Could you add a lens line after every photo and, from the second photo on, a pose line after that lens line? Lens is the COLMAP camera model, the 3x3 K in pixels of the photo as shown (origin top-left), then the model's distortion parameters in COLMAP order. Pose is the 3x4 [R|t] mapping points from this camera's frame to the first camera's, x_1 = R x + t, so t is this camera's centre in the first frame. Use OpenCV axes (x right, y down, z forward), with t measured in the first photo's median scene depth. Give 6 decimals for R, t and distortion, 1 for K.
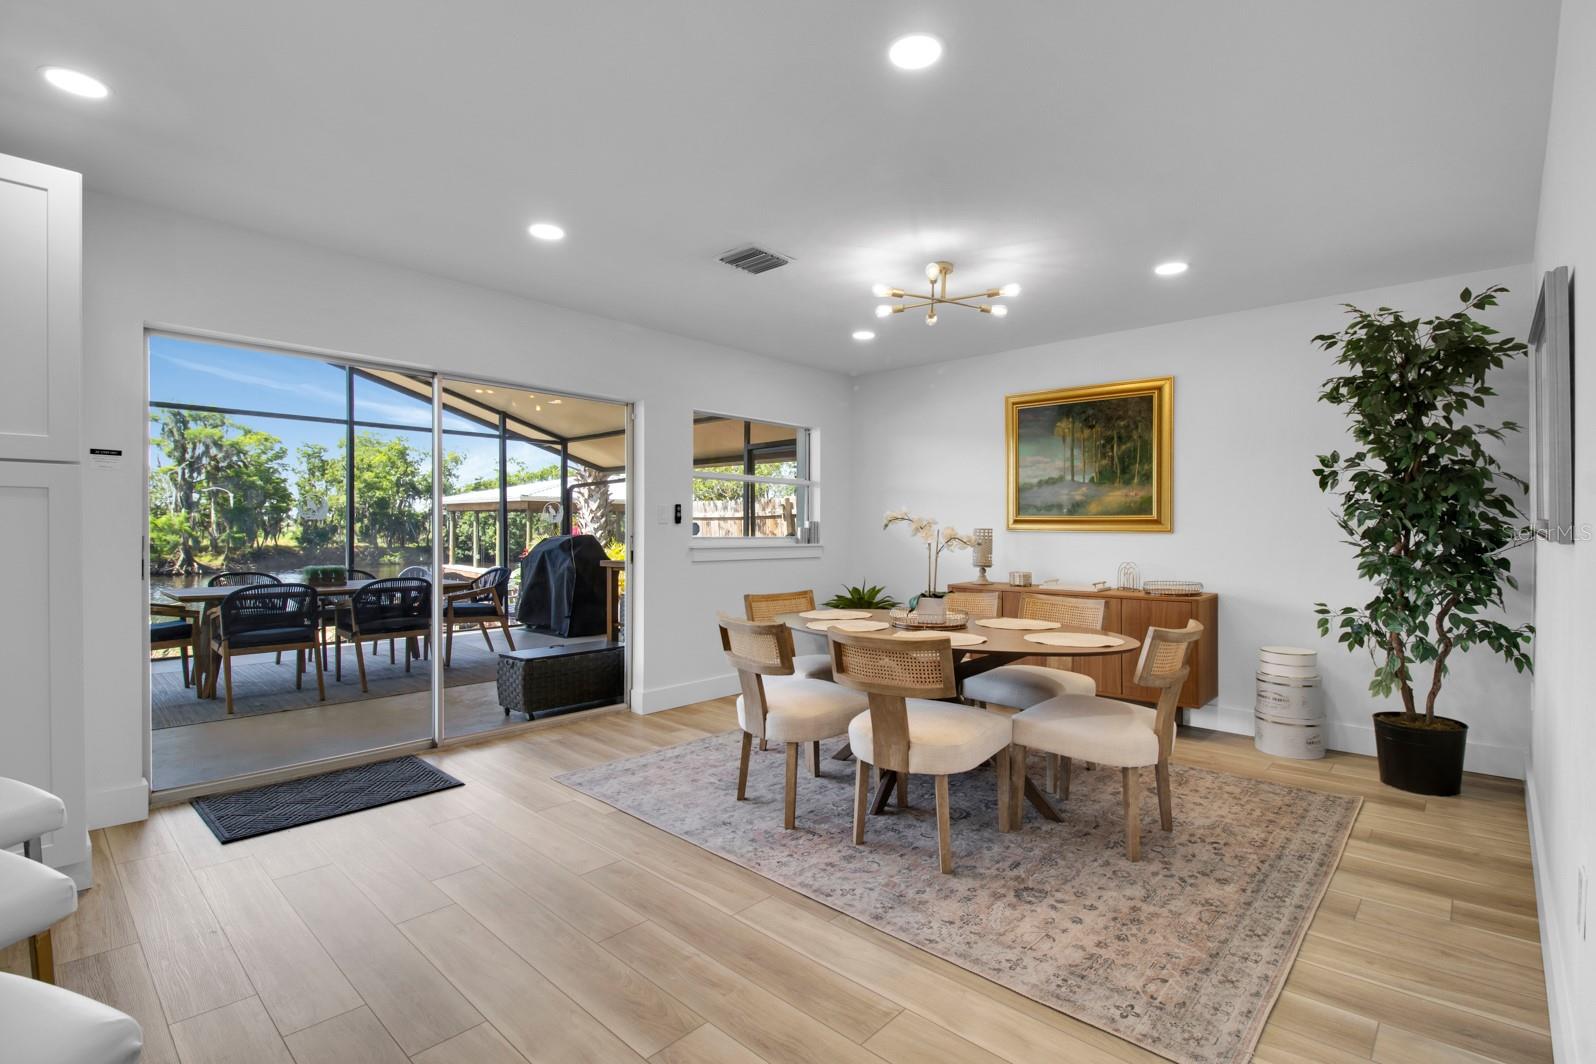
lens RADIAL K [[745.8, 0, 810.2], [0, 745.8, 525.8], [0, 0, 1]] dist [-0.002911, -0.001586]
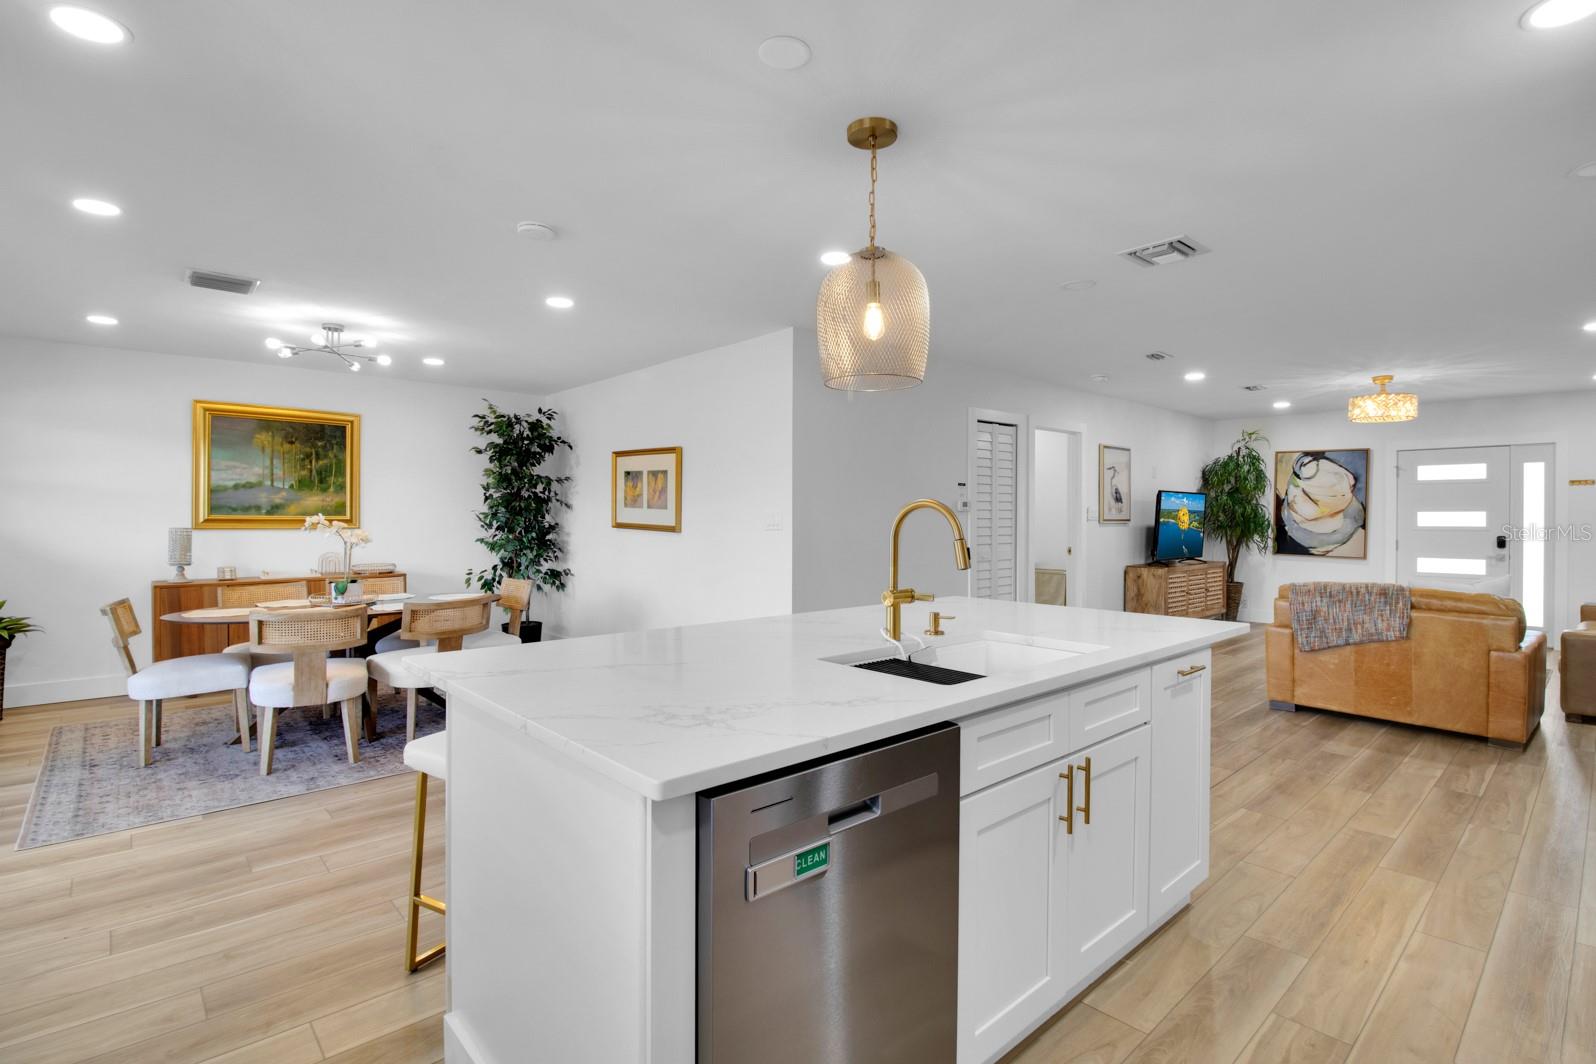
lens RADIAL K [[757.8, 0, 806.8], [0, 757.8, 531.4], [0, 0, 1]] dist [-0.009161, -0.004673]
pose [[0.087920, -0.023928, 0.995840, -1.032790], [-0.005458, 0.999685, 0.024503, -0.030920], [-0.996113, -0.007589, 0.087762, 0.076305]]
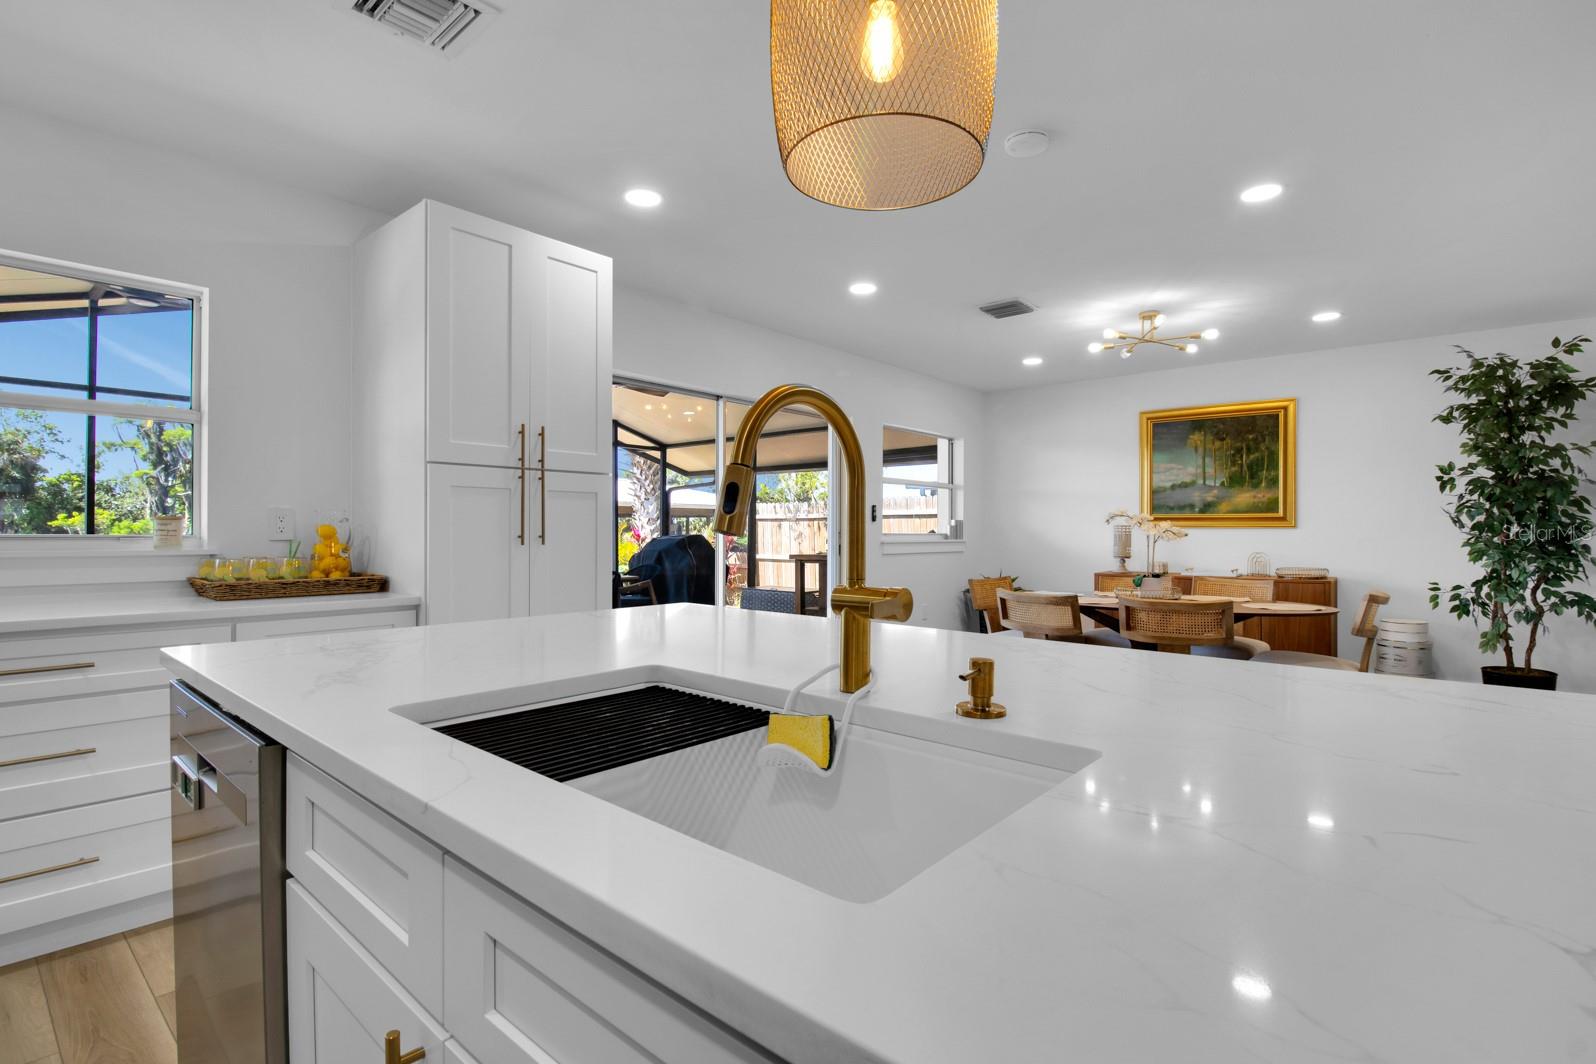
lens RADIAL K [[757.8, 0, 806.8], [0, 757.8, 531.4], [0, 0, 1]] dist [-0.009161, -0.004673]
pose [[0.999531, -0.003539, 0.030405, -0.430099], [0.003434, 0.999988, 0.003503, 0.010313], [-0.030417, -0.003397, 0.999532, -0.245669]]
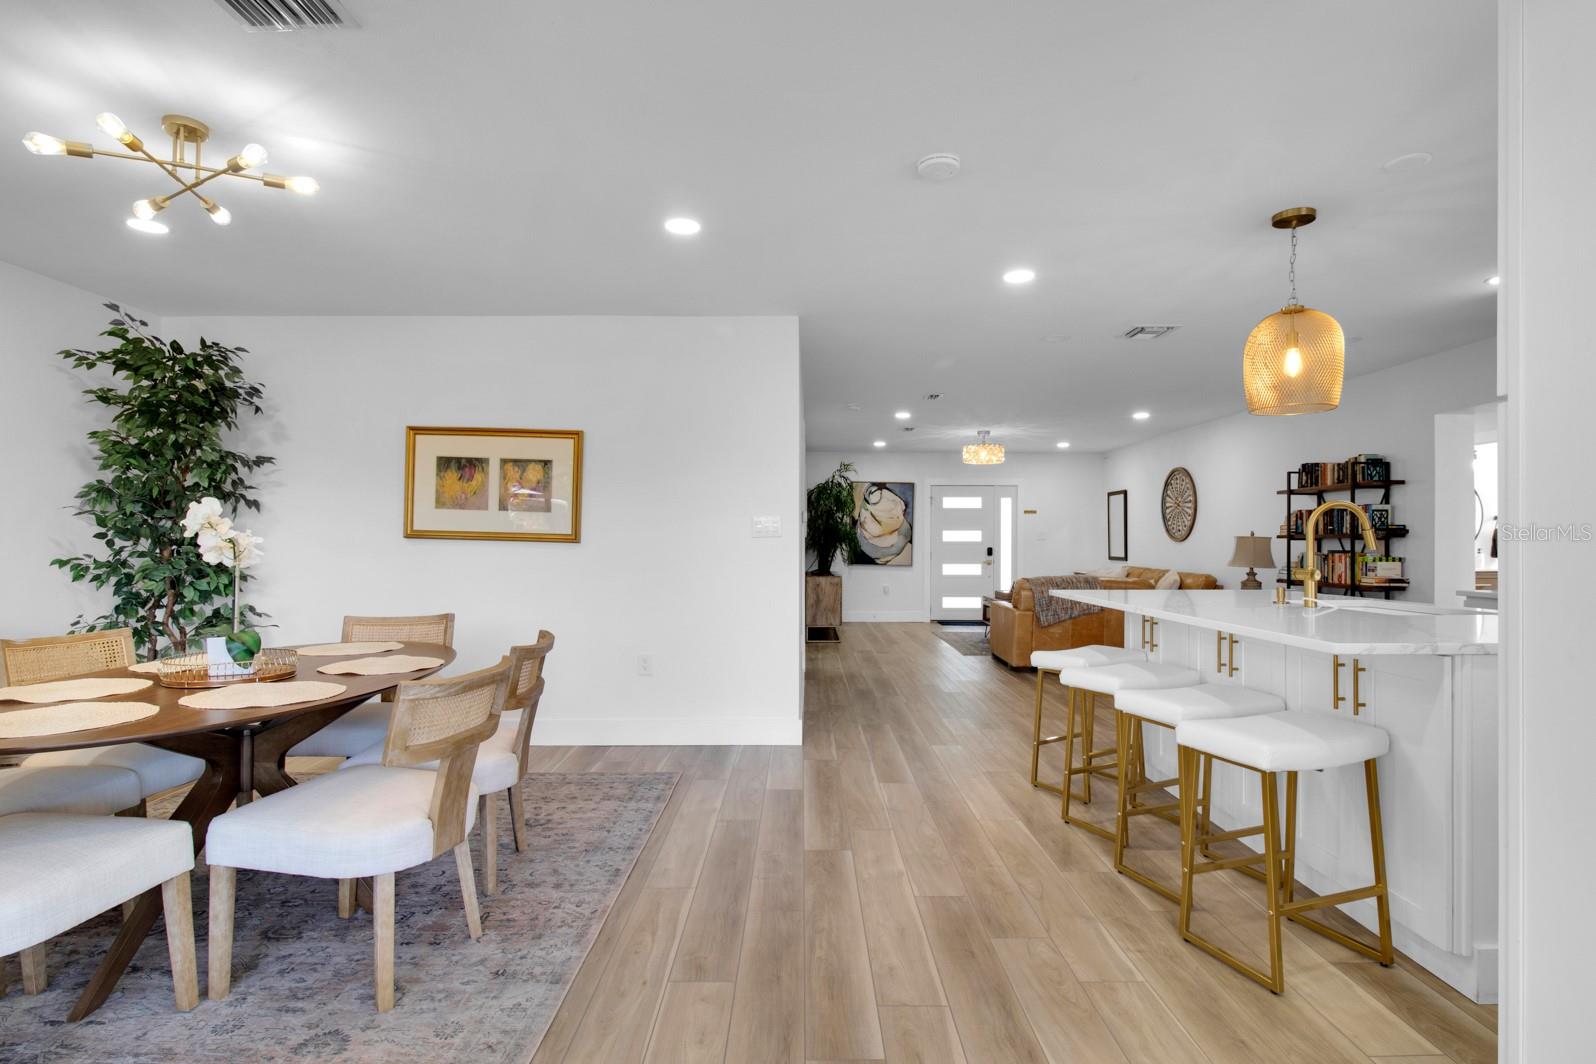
lens RADIAL K [[800.8, 0, 796.4], [0, 800.8, 542.8], [0, 0, 1]] dist [0.000810, -0.000410]
pose [[-0.671218, -0.005229, 0.741242, -0.677164], [-0.008043, 0.999968, -0.000229, 0.009214], [-0.741217, -0.006116, -0.671238, 1.059901]]
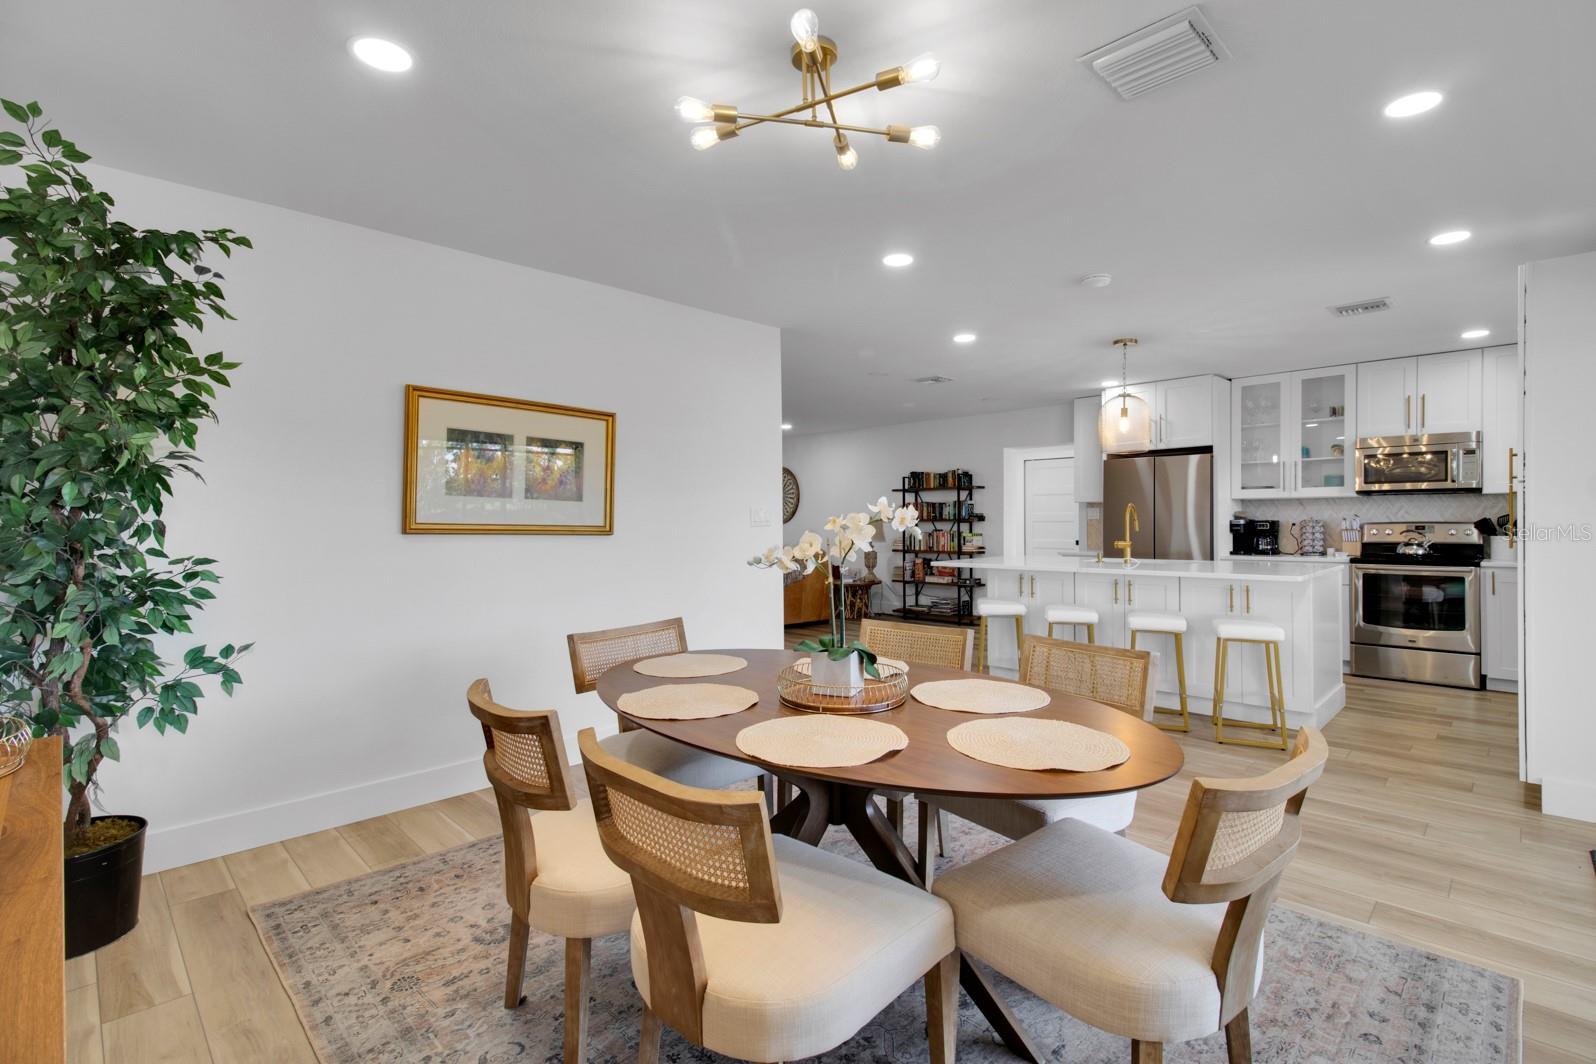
lens RADIAL K [[737.4, 0, 798.0], [0, 737.4, 532.0], [0, 0, 1]] dist [-0.014603, 0.000187]
pose [[-0.998829, 0.002016, 0.048336, 0.160414], [0.002527, 0.999942, 0.010505, -0.002794], [-0.048312, 0.010614, -0.998776, 1.514486]]
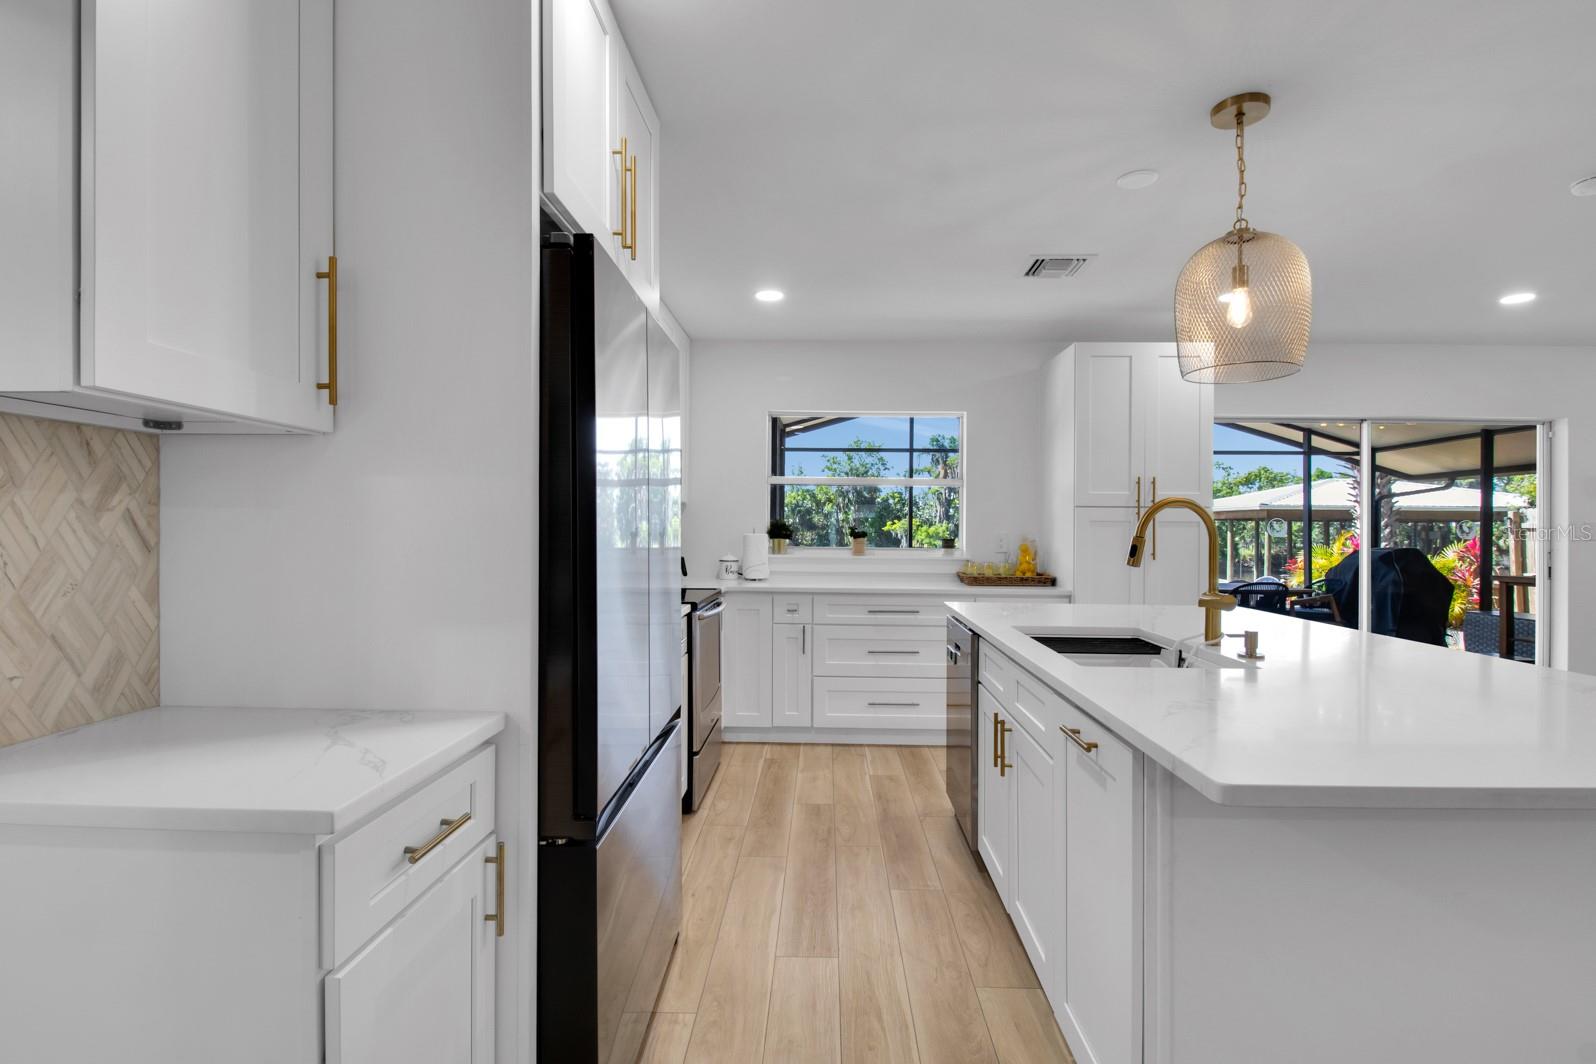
lens RADIAL K [[757.8, 0, 806.8], [0, 757.8, 531.4], [0, 0, 1]] dist [-0.009161, -0.004673]
pose [[0.651461, -0.000102, -0.758682, -0.168717], [-0.002614, 0.999994, -0.002379, -0.012061], [0.758678, 0.003533, 0.651457, -0.567104]]
